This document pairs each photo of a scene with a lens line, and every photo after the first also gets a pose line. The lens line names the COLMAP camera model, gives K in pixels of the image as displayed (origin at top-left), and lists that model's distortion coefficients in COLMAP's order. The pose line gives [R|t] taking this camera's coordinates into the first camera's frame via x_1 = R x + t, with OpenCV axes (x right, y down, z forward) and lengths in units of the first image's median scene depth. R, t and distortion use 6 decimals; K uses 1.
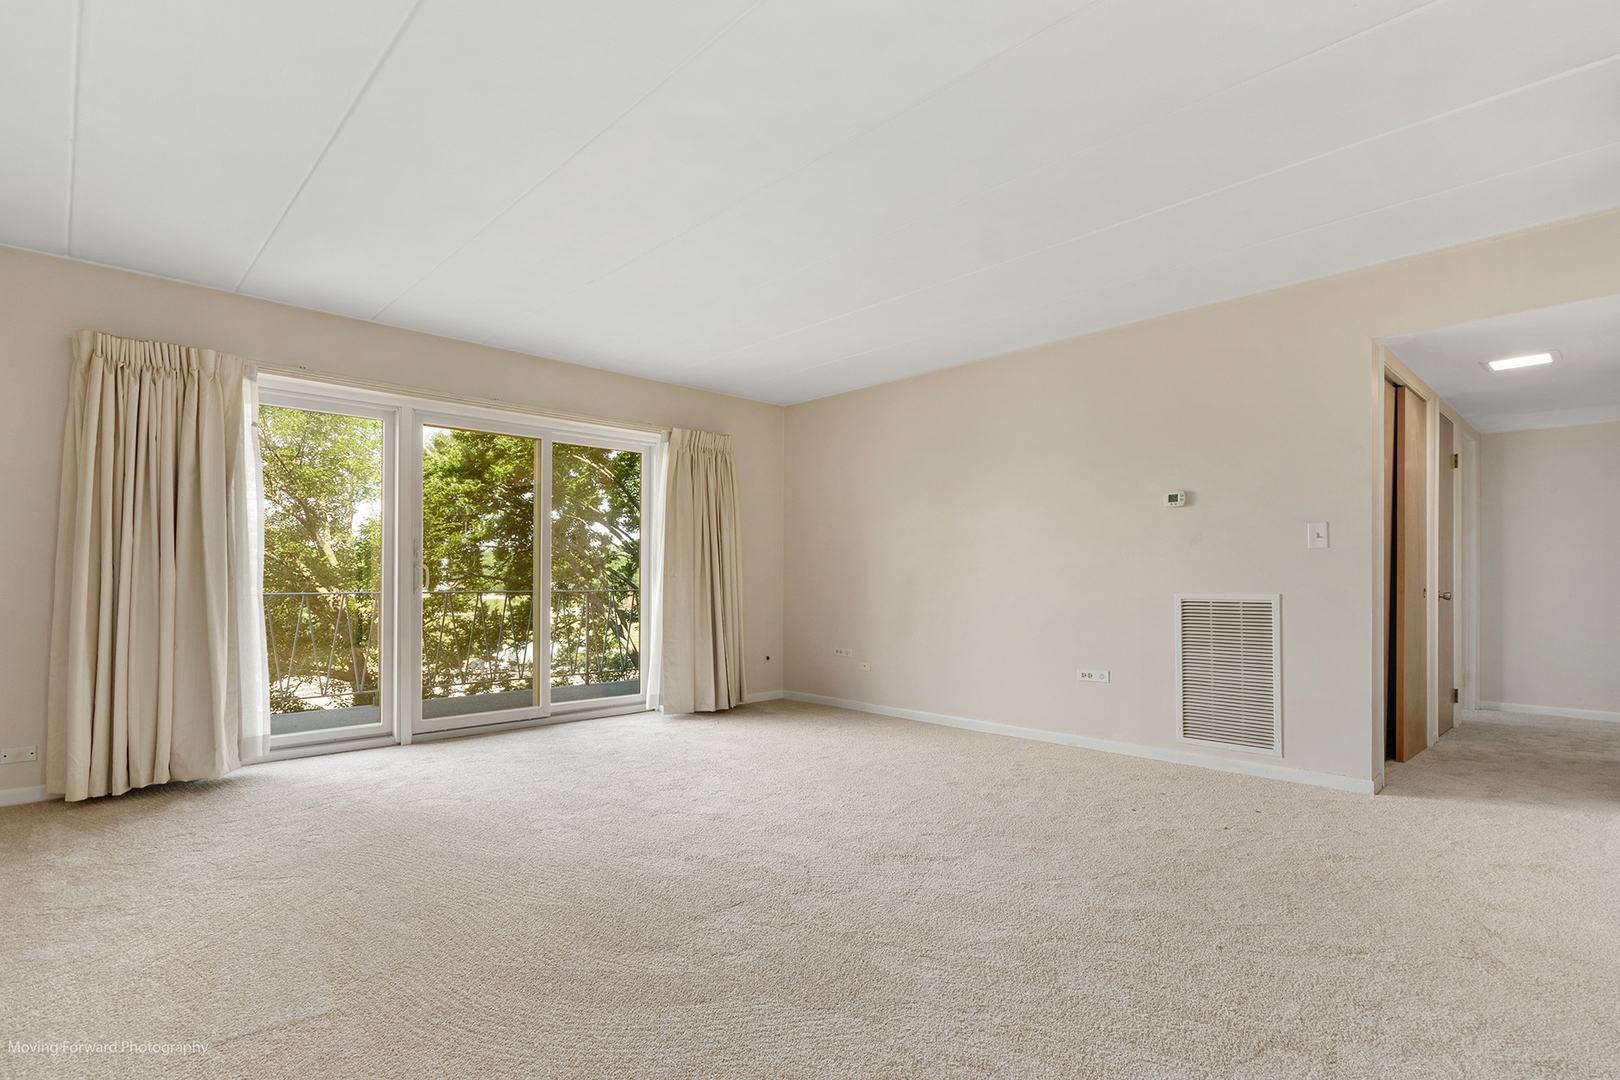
lens RADIAL K [[787.8, 0, 813.6], [0, 787.8, 577.4], [0, 0, 1]] dist [0.002526, 0.001476]
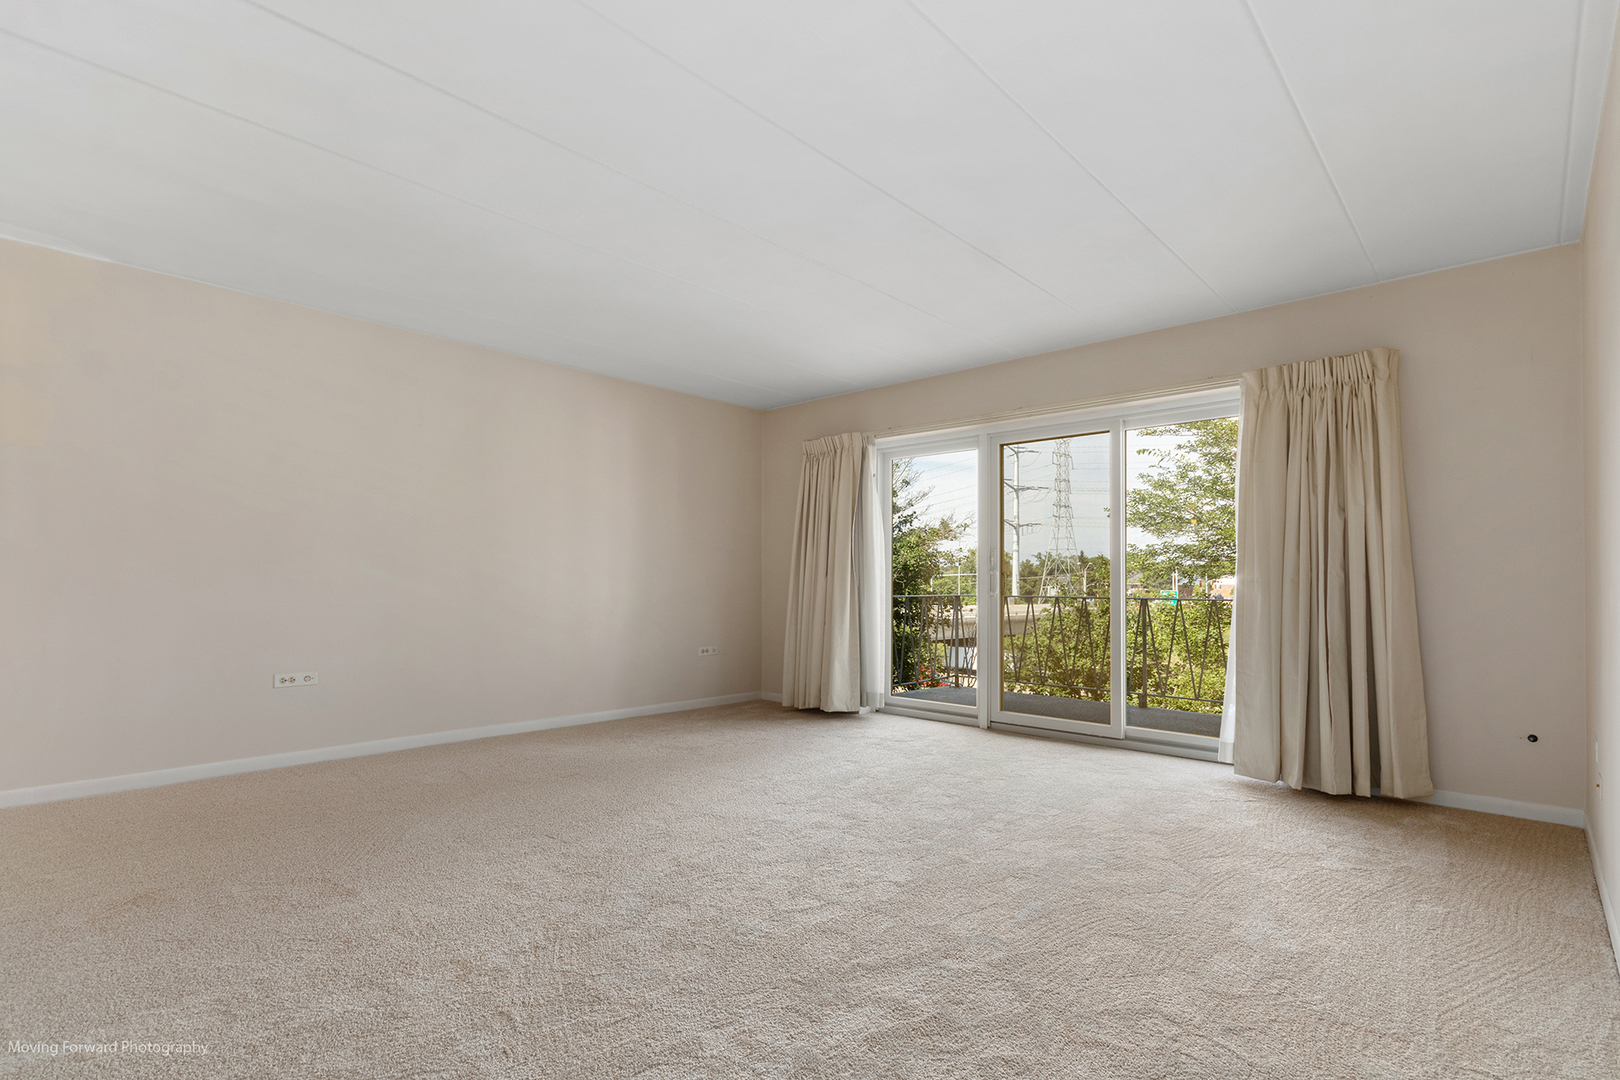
lens RADIAL K [[787.8, 0, 813.6], [0, 787.8, 577.4], [0, 0, 1]] dist [0.002526, 0.001476]
pose [[0.060537, -0.007647, -0.998137, 0.721215], [-0.005548, 0.999953, -0.007998, 0.003419], [0.998151, 0.006022, 0.060492, 0.811168]]
